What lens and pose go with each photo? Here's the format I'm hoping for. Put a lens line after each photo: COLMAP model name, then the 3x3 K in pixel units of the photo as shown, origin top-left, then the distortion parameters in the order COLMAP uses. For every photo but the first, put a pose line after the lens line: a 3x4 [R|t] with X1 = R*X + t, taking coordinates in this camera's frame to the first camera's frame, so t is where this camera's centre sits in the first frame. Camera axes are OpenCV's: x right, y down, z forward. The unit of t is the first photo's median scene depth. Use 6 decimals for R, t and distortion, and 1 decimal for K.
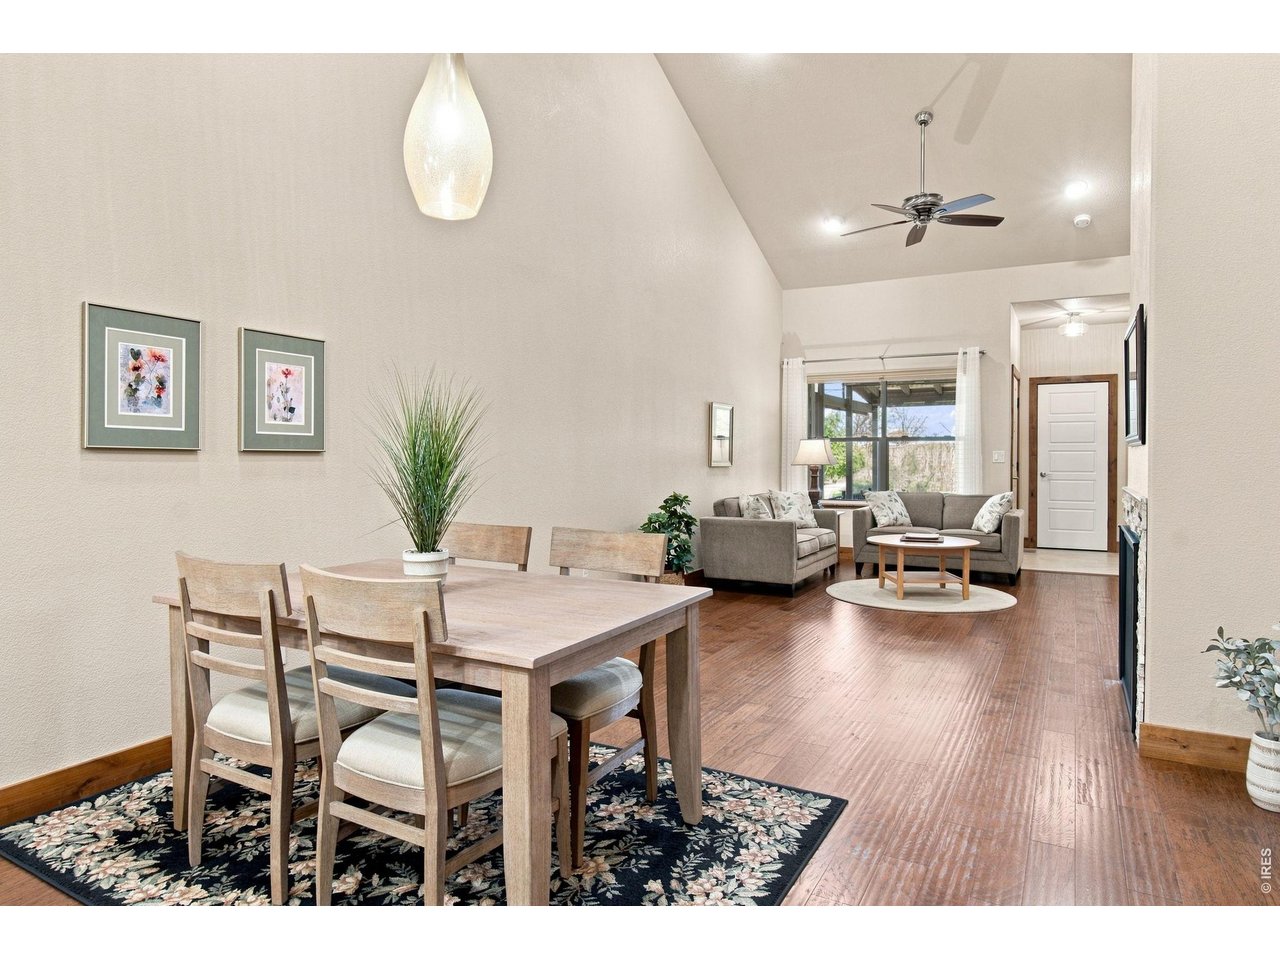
lens RADIAL K [[767.9, 0, 640.0], [0, 767.9, 480.0], [0, 0, 1]] dist [-0.003501, -0.000281]
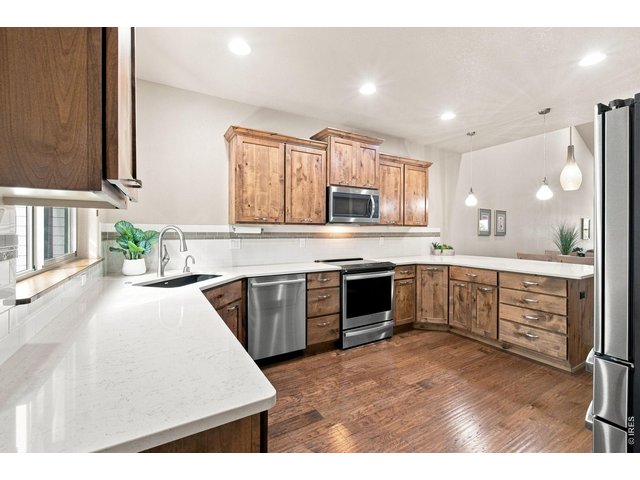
lens RADIAL K [[281.6, 0, 321.0], [0, 281.6, 232.6], [0, 0, 1]] dist [-0.000729, 0.000186]
pose [[0.867880, 0.006641, -0.496730, -0.252947], [-0.022135, 0.999434, -0.025313, 0.008201], [0.496281, 0.032963, 0.867536, -0.495032]]
